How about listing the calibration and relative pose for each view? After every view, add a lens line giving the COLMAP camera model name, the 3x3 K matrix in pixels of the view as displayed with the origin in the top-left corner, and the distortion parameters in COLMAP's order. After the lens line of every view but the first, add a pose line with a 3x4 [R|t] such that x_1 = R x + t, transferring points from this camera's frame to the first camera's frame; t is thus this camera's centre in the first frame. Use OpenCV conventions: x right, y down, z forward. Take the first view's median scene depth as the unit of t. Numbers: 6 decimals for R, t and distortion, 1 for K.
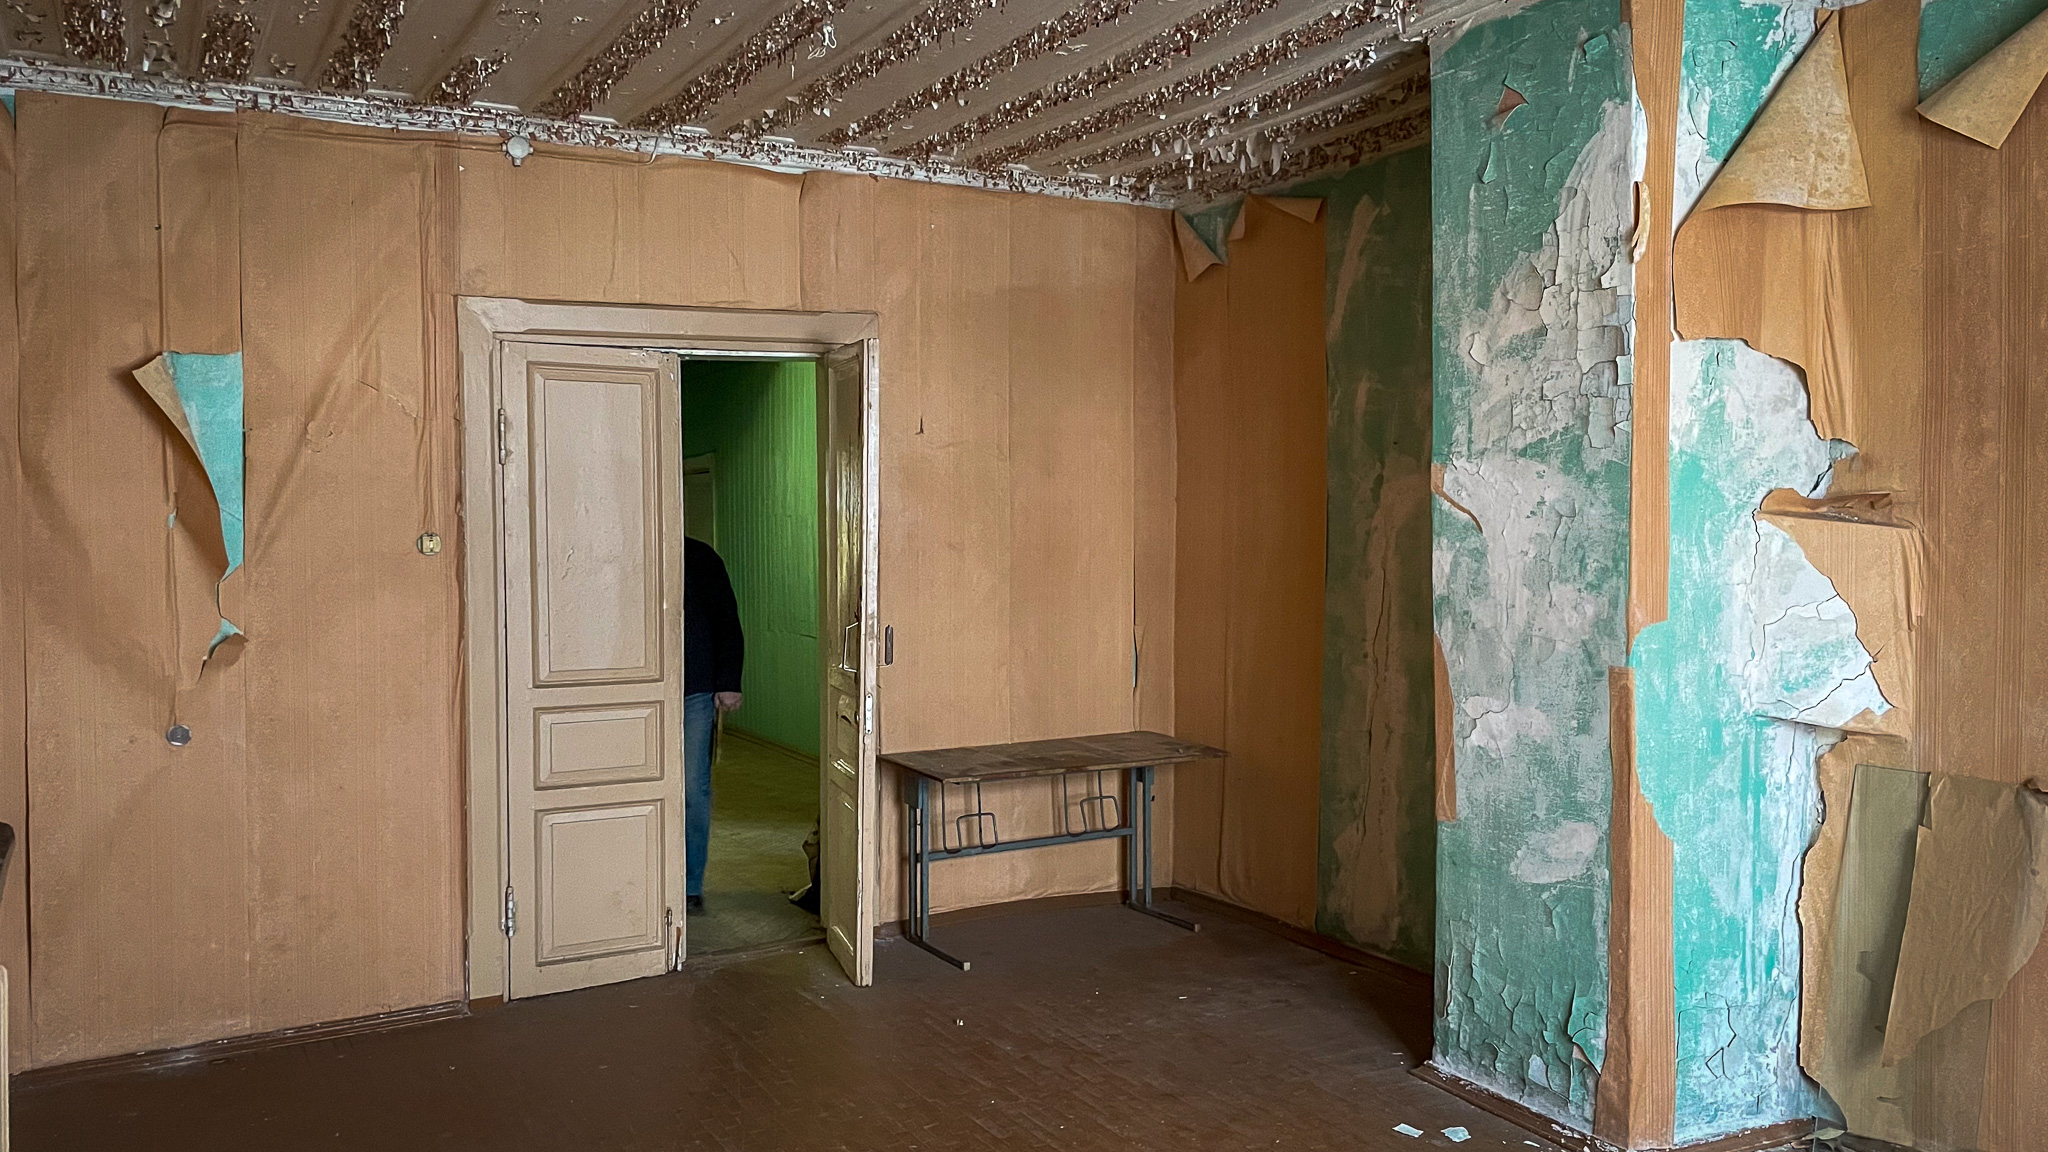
lens RADIAL K [[1596.8, 0, 1033.5], [0, 1596.8, 582.6], [0, 0, 1]] dist [0.095745, -0.096630]
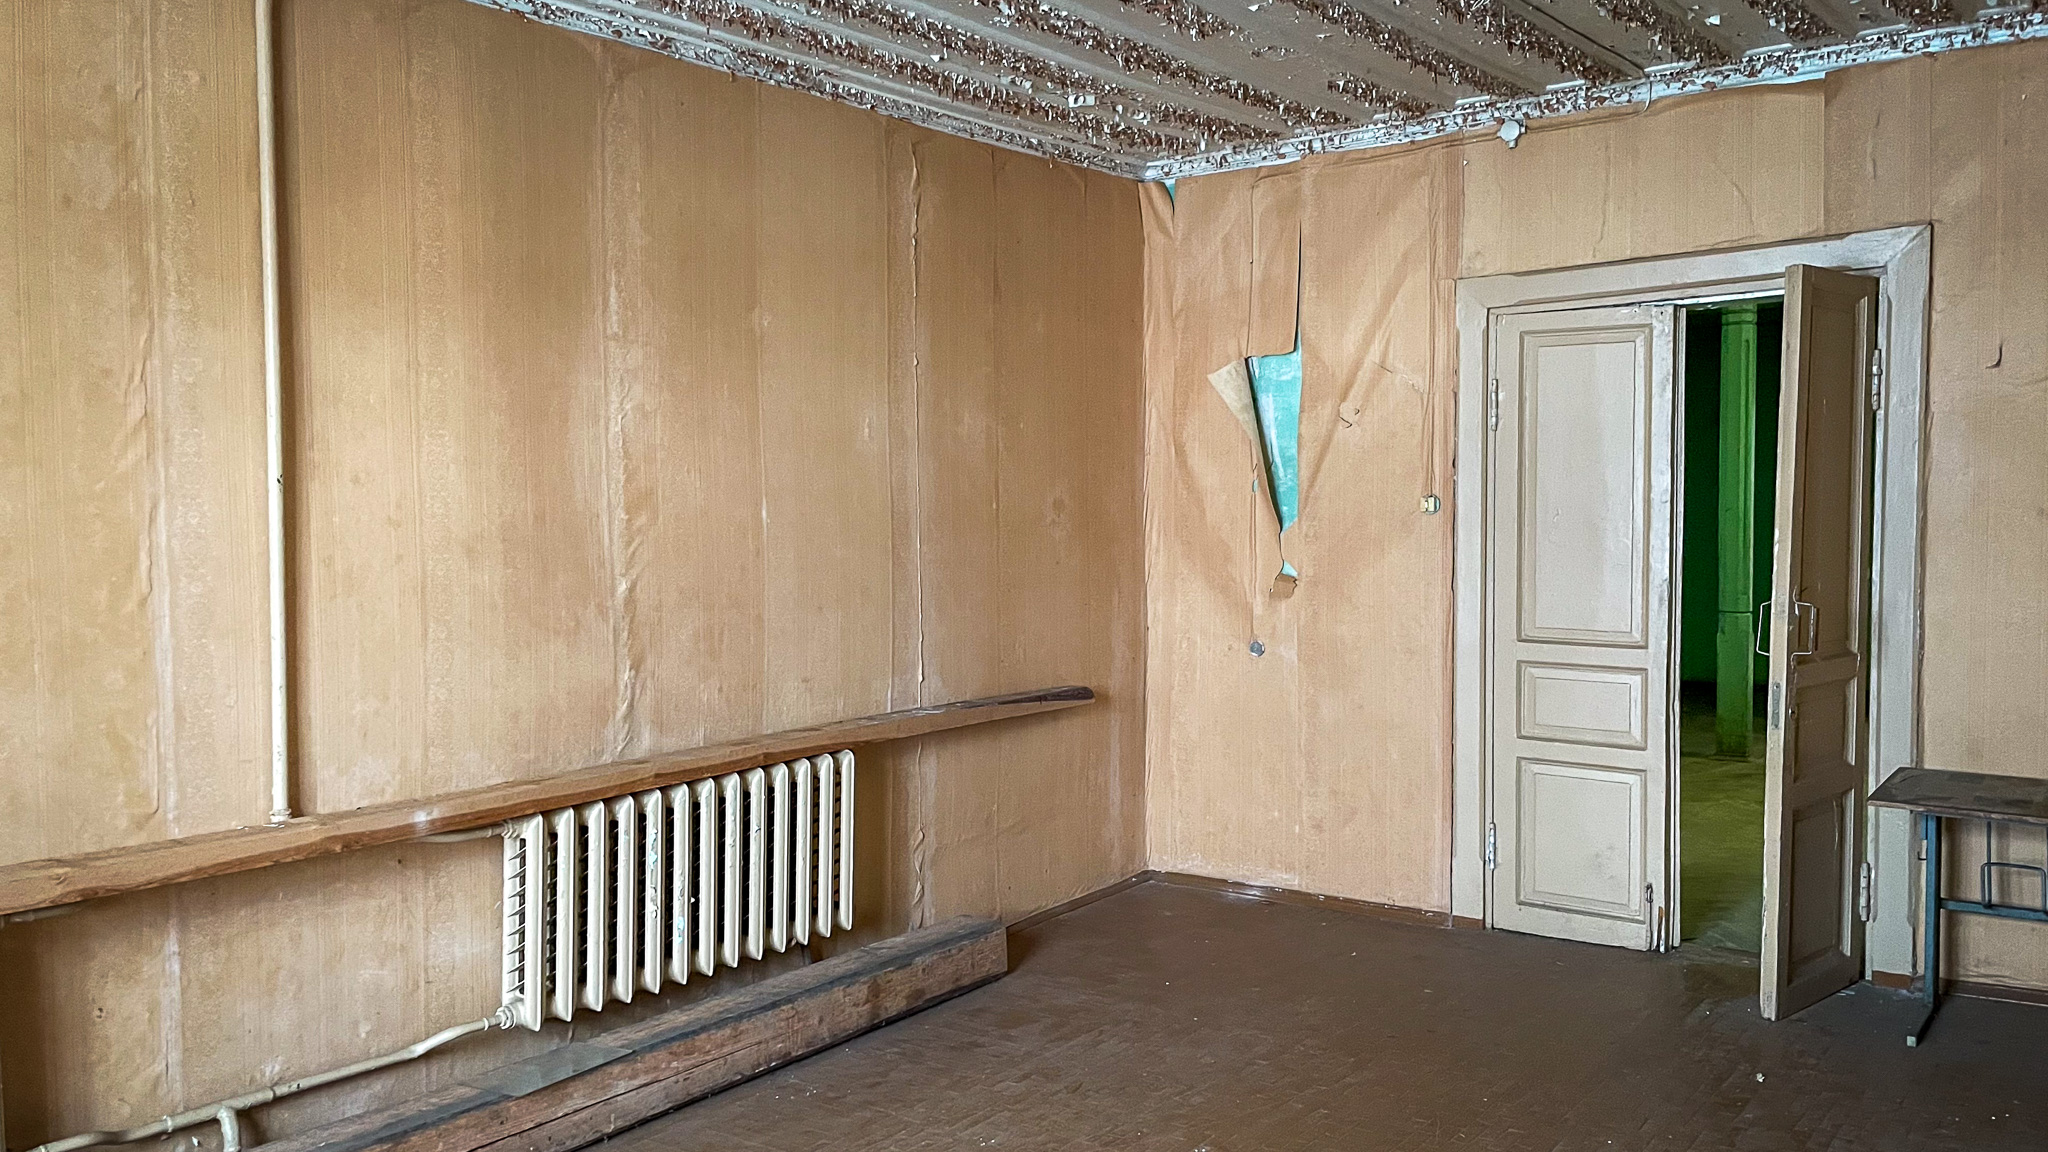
lens RADIAL K [[1596.8, 0, 960.8], [0, 1596.8, 556.1], [0, 0, 1]] dist [0.095745, -0.096630]
pose [[0.393254, 0.044921, -0.918332, 0.519337], [-0.023349, 0.998972, 0.038867, -0.023140], [0.919133, 0.006157, 0.393898, 0.250181]]
